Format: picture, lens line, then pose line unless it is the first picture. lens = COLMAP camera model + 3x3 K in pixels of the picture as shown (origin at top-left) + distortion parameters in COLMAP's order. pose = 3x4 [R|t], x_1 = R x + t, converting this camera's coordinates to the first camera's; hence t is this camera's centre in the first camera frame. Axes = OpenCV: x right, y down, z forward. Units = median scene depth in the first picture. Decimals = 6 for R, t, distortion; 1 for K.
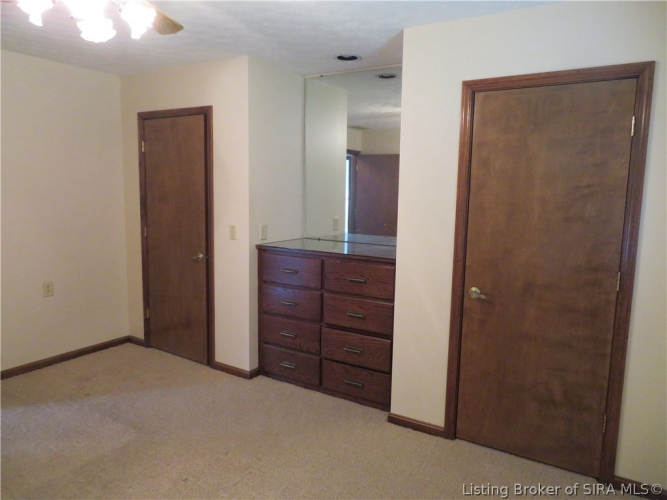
lens RADIAL K [[472.5, 0, 333.4], [0, 472.5, 249.7], [0, 0, 1]] dist [-0.014140, 0.006866]
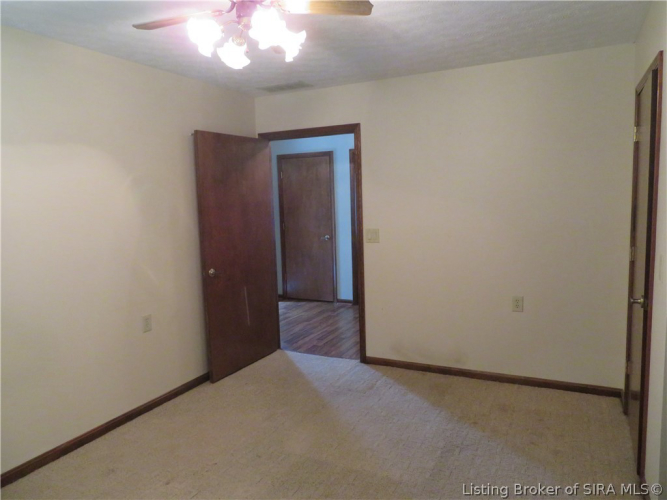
lens RADIAL K [[472.5, 0, 332.7], [0, 472.5, 246.7], [0, 0, 1]] dist [-0.014140, 0.006866]
pose [[0.092433, 0.083105, -0.992245, 0.328231], [-0.097179, 0.992507, 0.074074, -0.072216], [0.990965, 0.089579, 0.099817, 0.598262]]
